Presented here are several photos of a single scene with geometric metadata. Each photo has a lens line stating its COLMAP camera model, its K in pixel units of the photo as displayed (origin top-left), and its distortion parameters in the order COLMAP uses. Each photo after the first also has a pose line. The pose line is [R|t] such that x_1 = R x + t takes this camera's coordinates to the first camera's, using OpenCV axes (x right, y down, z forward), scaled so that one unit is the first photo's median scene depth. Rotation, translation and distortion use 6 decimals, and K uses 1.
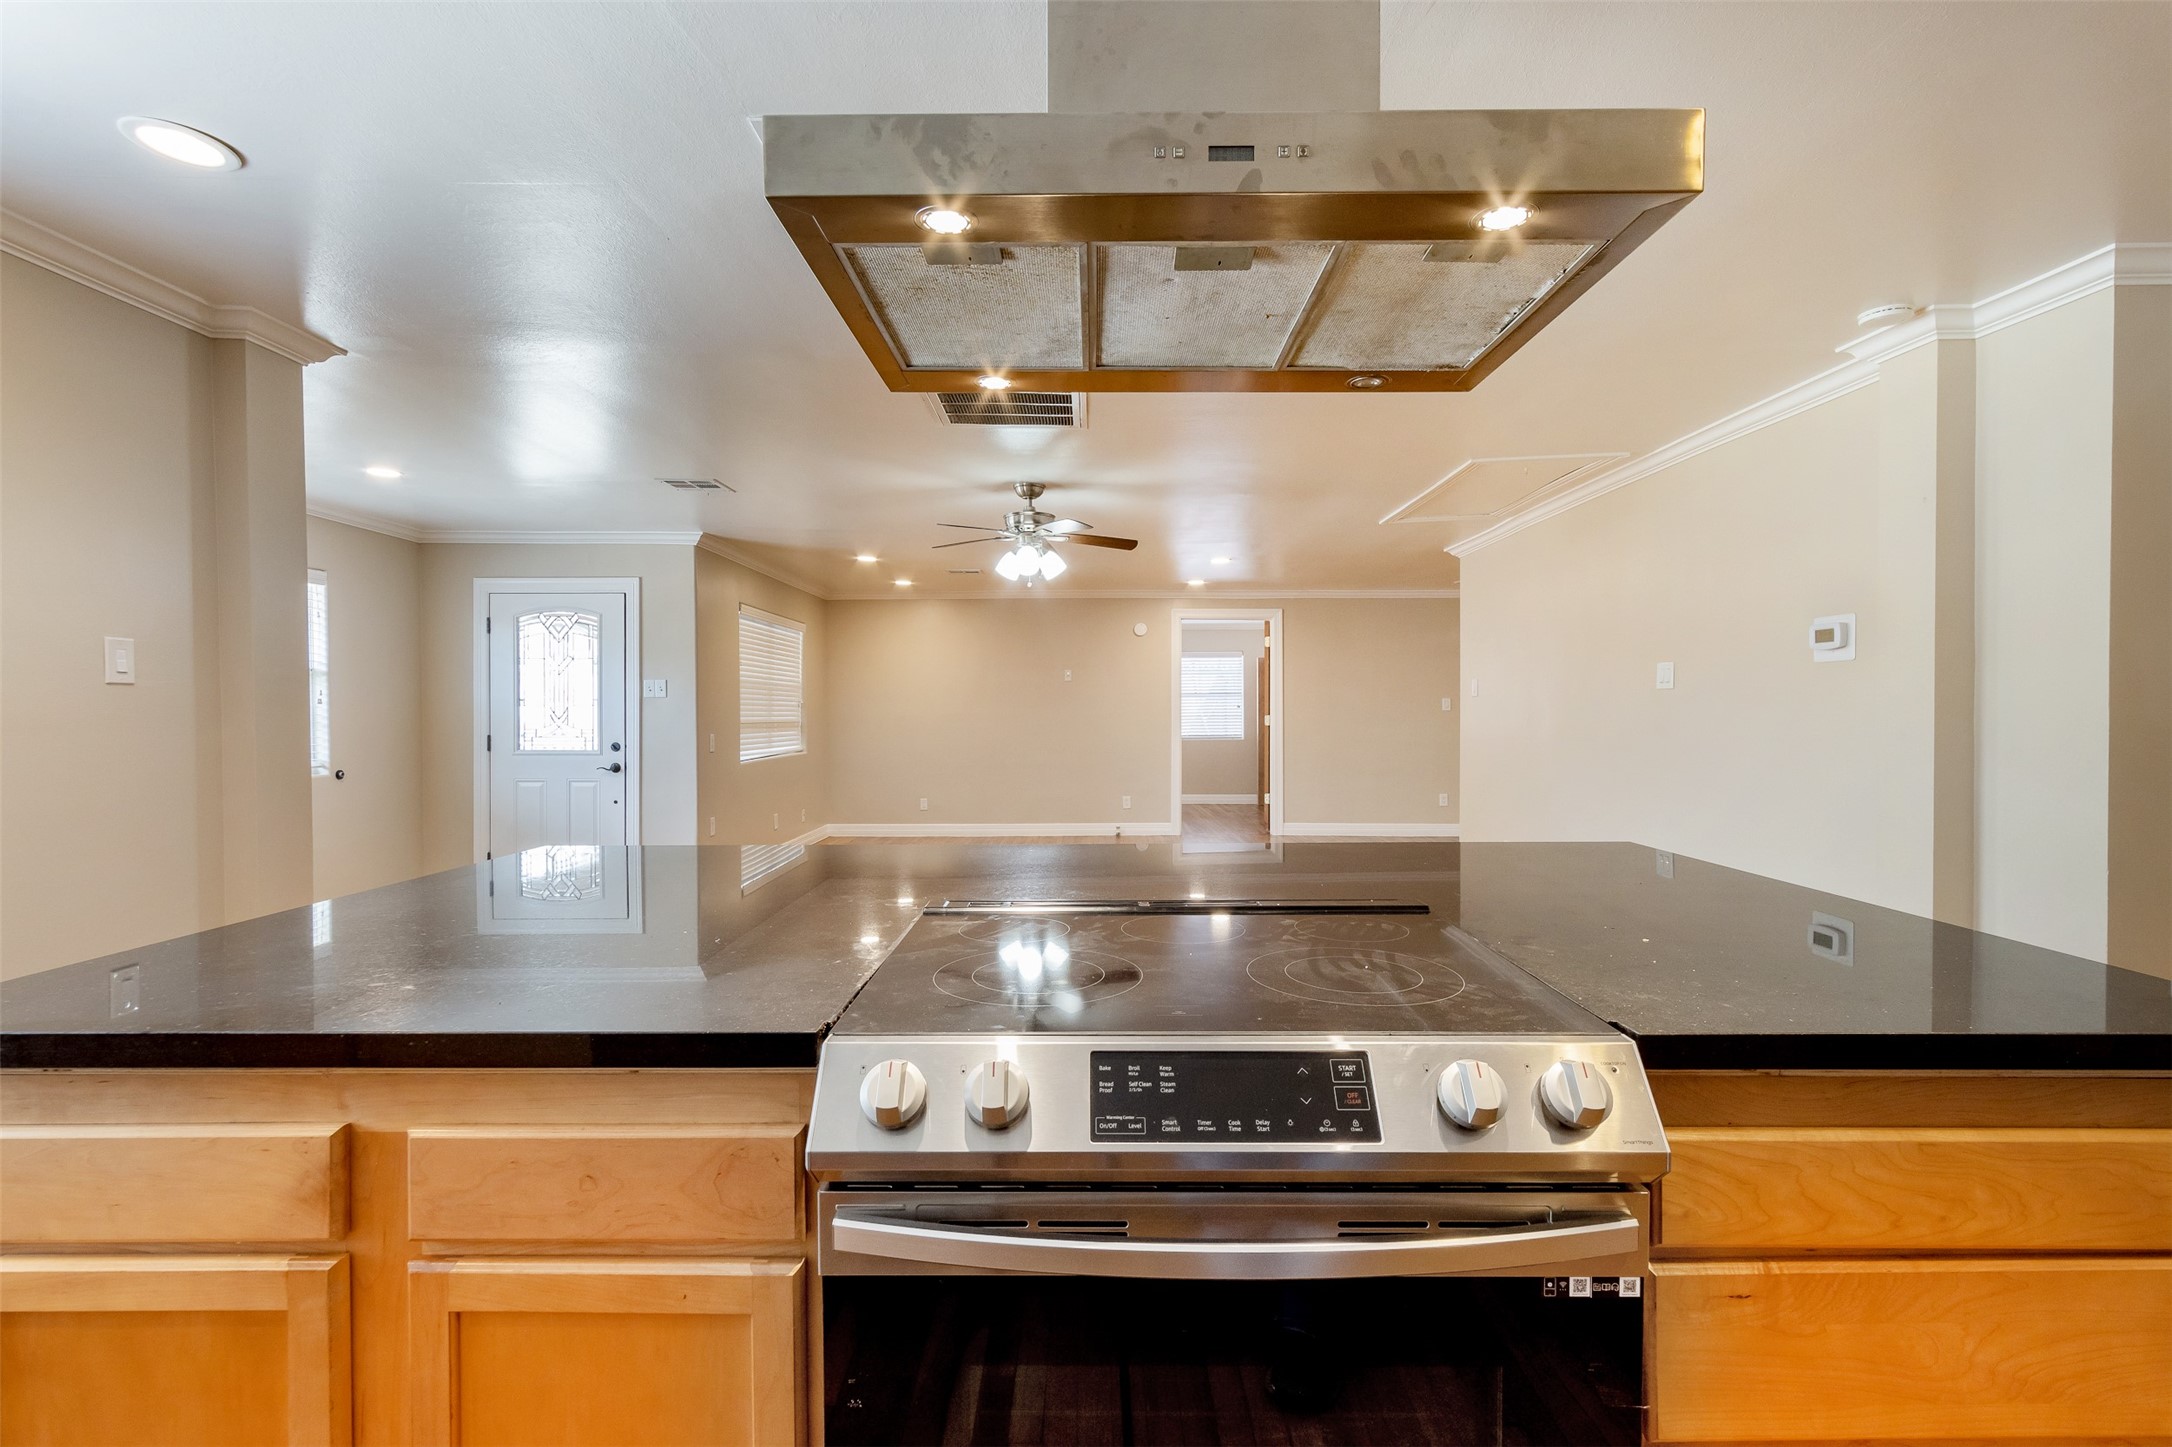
lens RADIAL K [[1028.4, 0, 1086.0], [0, 1028.4, 723.5], [0, 0, 1]] dist [-0.011614, 0.000099]
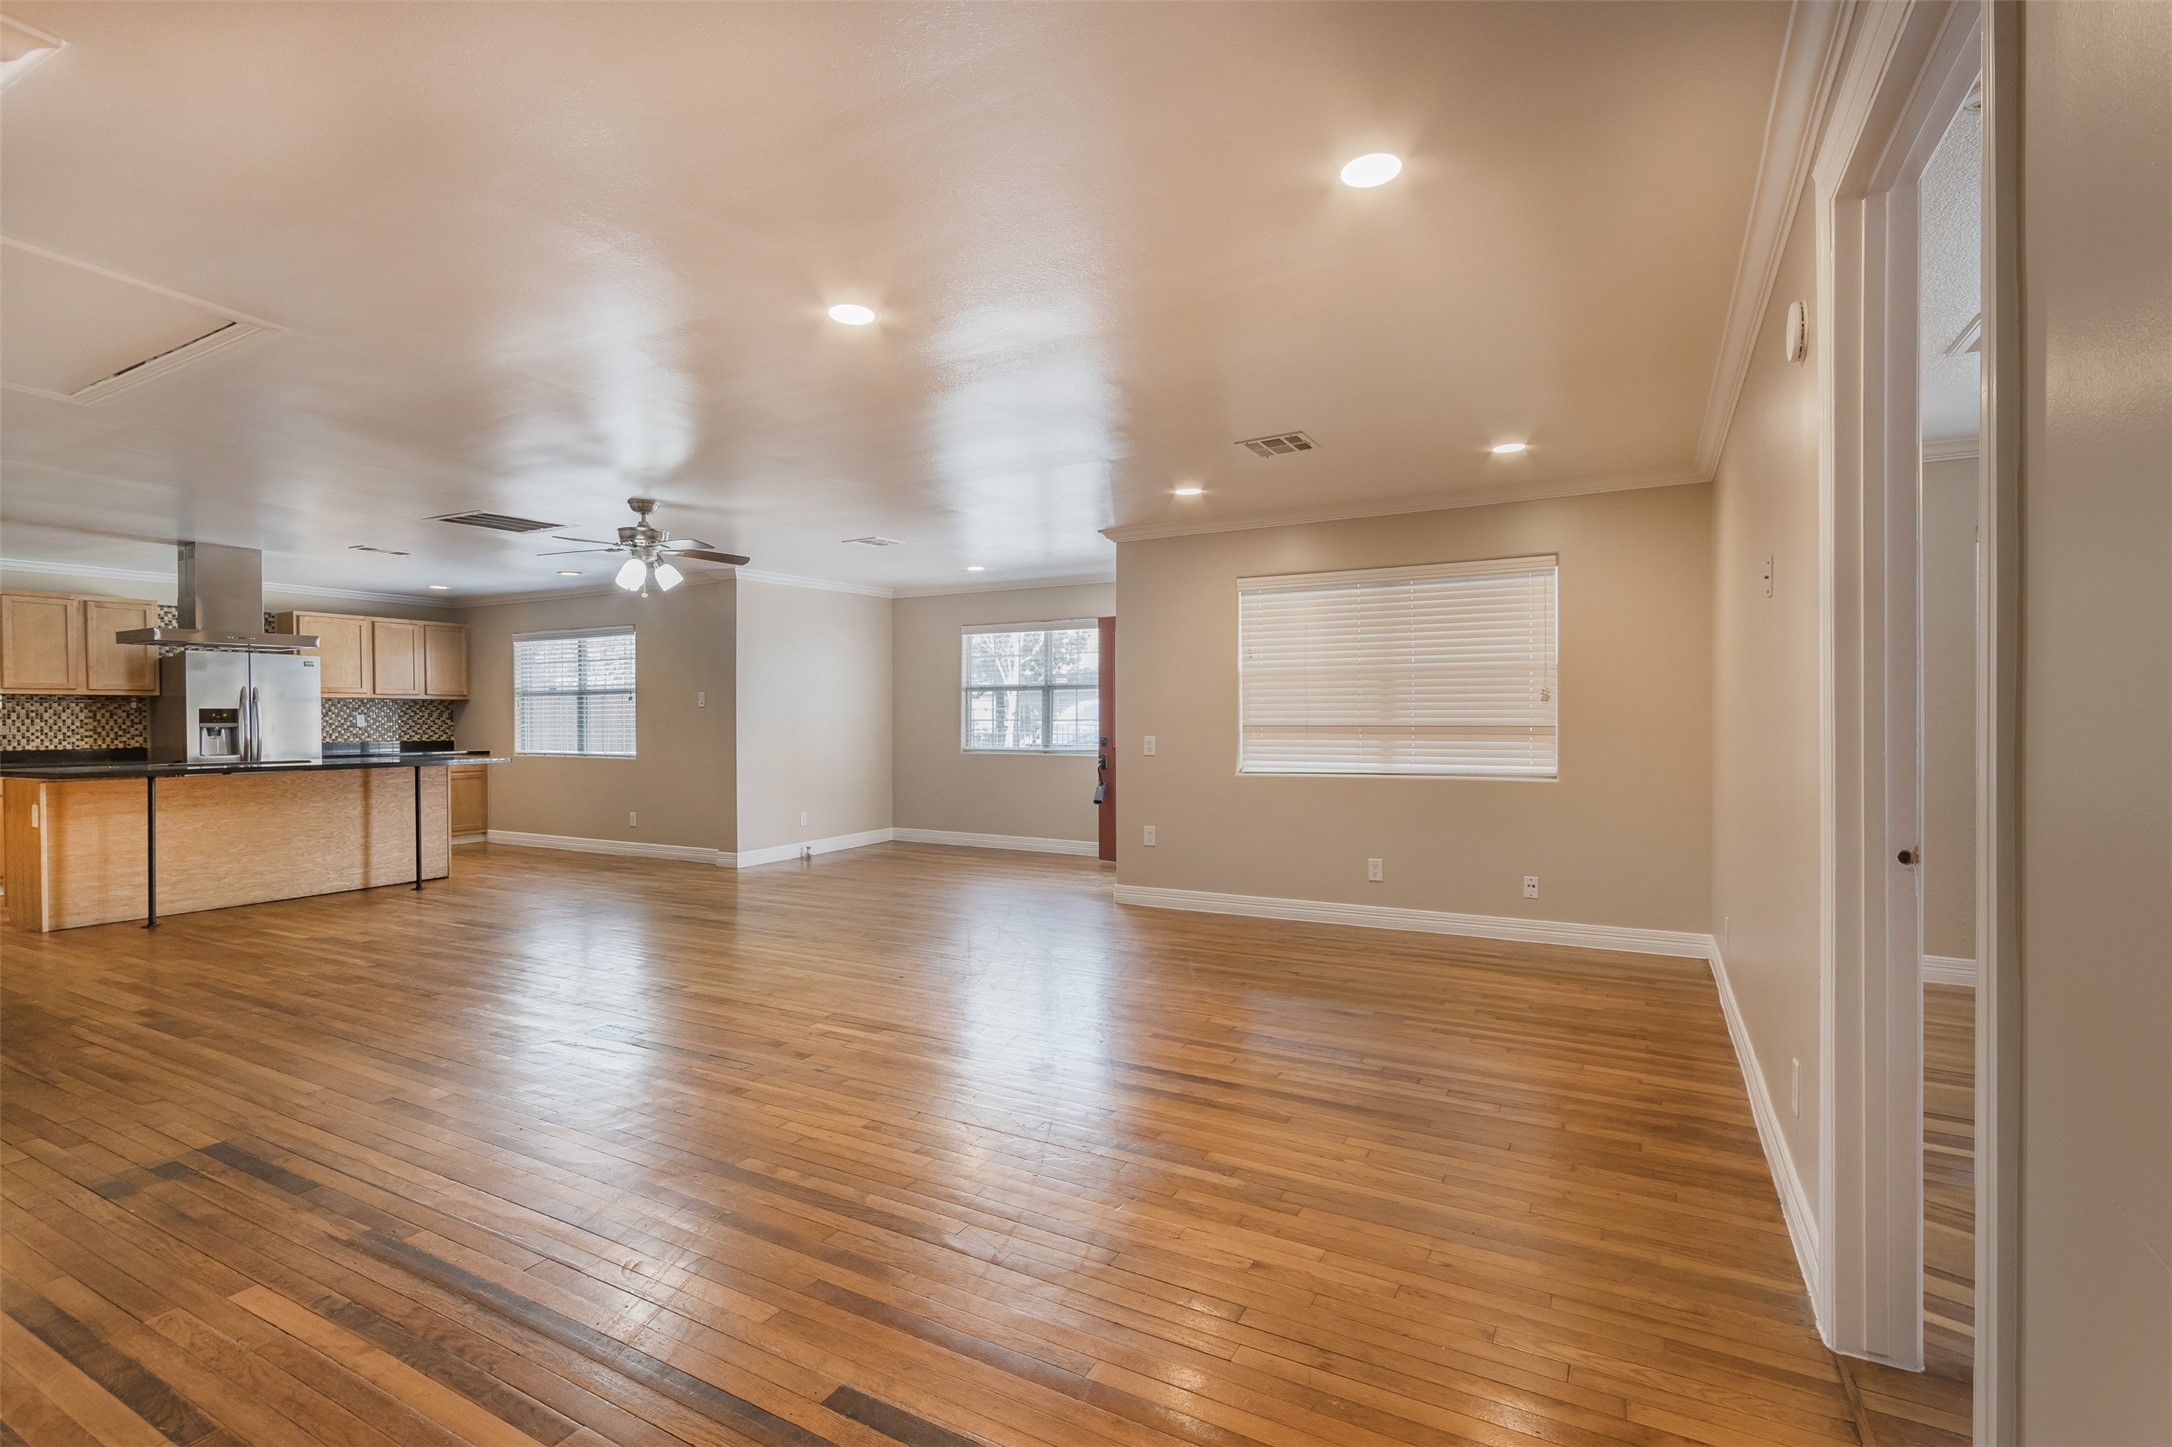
lens RADIAL K [[1000.9, 0, 1080.5], [0, 1000.9, 721.0], [0, 0, 1]] dist [-0.000245, 0.000686]
pose [[-0.486328, 0.006487, -0.873753, 0.424307], [-0.002815, 0.999956, 0.008991, -0.010787], [0.873772, 0.006833, -0.486288, 1.282259]]
